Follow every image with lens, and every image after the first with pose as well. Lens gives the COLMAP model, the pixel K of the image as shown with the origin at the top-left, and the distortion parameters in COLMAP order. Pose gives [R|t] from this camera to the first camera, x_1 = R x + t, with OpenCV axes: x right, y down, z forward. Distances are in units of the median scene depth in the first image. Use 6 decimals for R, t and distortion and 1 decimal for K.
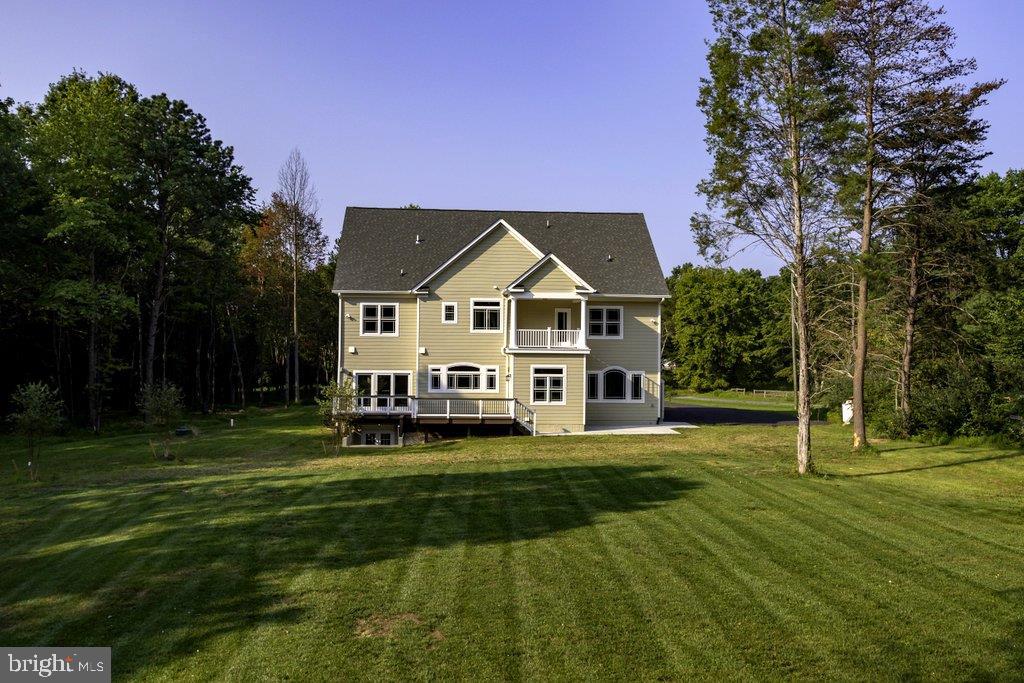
lens RADIAL K [[896.6, 0, 512.0], [0, 896.6, 341.5], [0, 0, 1]] dist [0.007100, -0.008948]
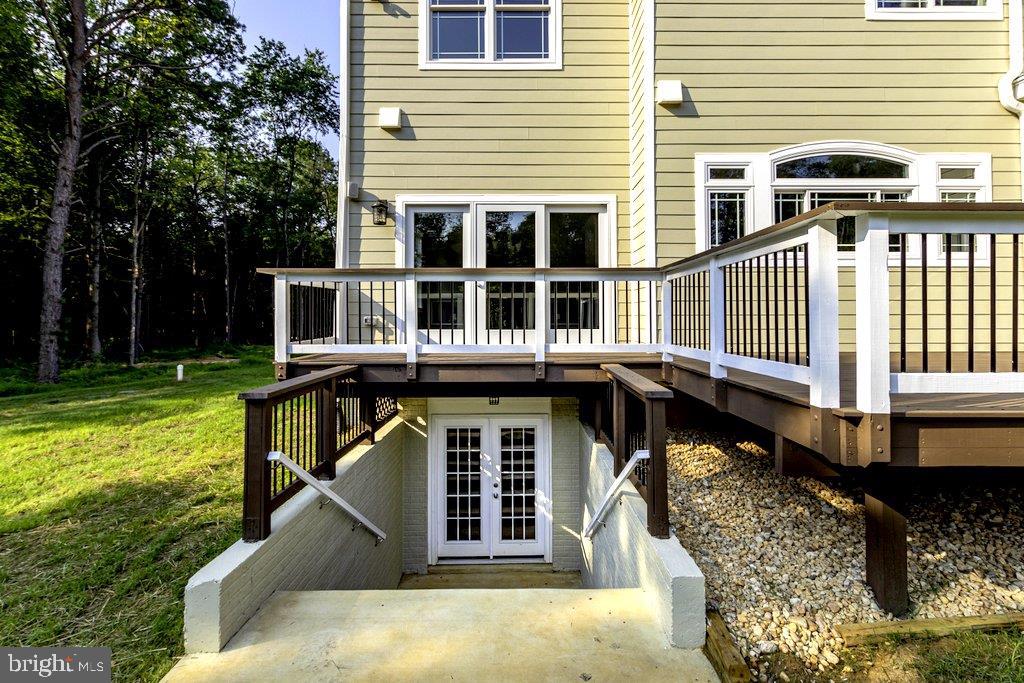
lens RADIAL K [[475.4, 0, 525.1], [0, 475.4, 306.0], [0, 0, 1]] dist [0.001508, 0.000354]
pose [[0.997184, -0.011451, -0.074118, -0.129478], [0.010680, 0.999885, -0.010798, 0.068072], [0.074233, 0.009976, 0.997191, 0.868889]]
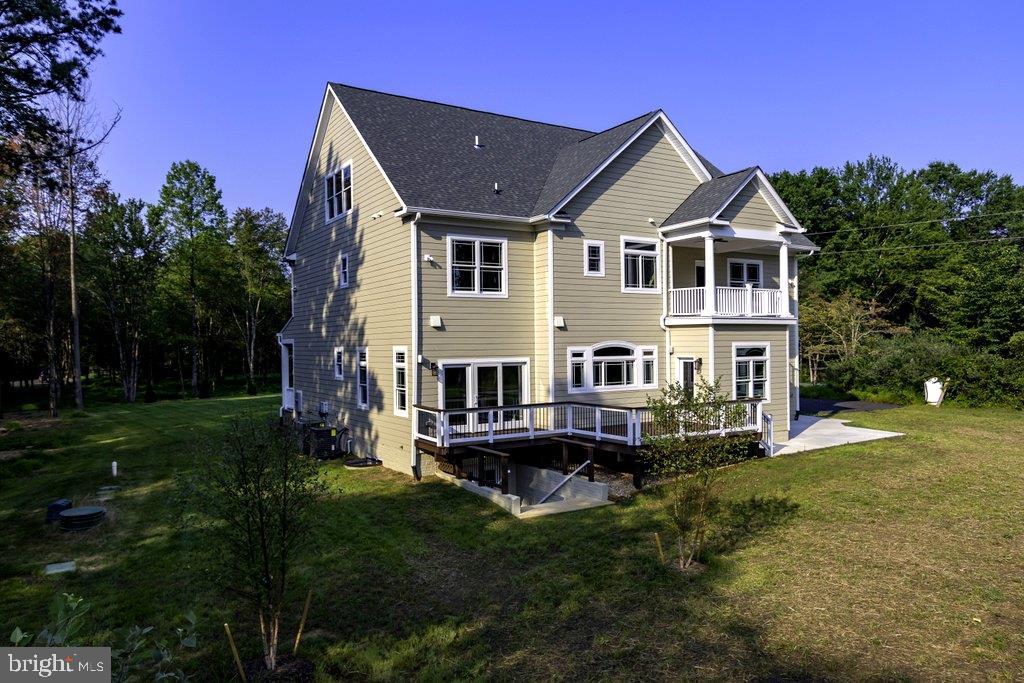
lens RADIAL K [[720.6, 0, 512.0], [0, 720.6, 341.5], [0, 0, 1]] dist [0.000965, -0.001112]
pose [[0.888055, -0.017376, 0.459408, -0.339281], [0.010853, 0.999799, 0.016835, 0.014582], [-0.459609, -0.009964, 0.888066, 0.600590]]
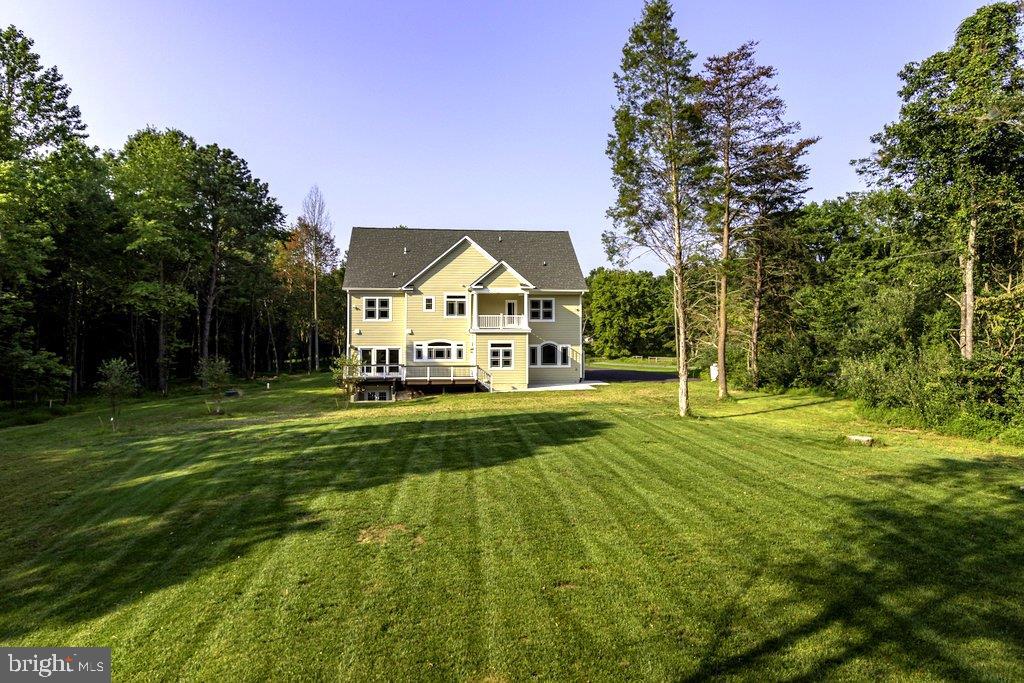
lens RADIAL K [[636.4, 0, 510.1], [0, 636.4, 328.5], [0, 0, 1]] dist [0.001071, 0.000557]
pose [[0.998704, -0.010019, 0.049893, 0.005808], [0.009746, 0.999936, 0.005708, 0.001573], [-0.049947, -0.005214, 0.998738, 0.018659]]
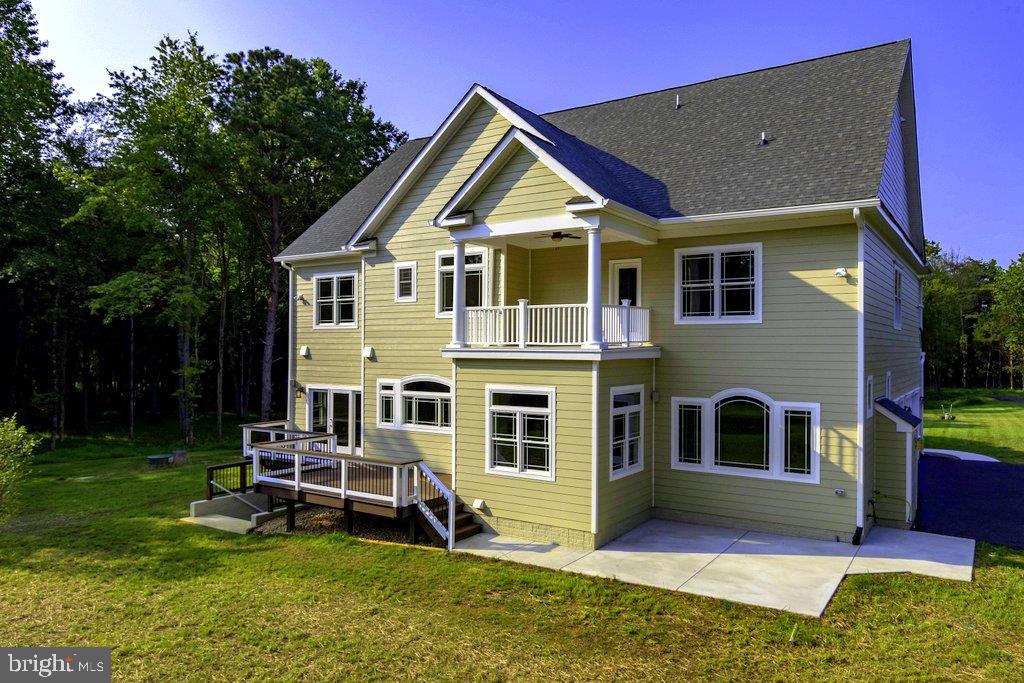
lens RADIAL K [[720.6, 0, 512.0], [0, 720.6, 341.5], [0, 0, 1]] dist [0.000965, -0.001112]
pose [[0.787568, -0.009920, -0.616149, 0.247330], [0.014029, 0.999900, 0.001833, 0.003743], [0.616069, -0.010088, 0.787628, 0.699489]]
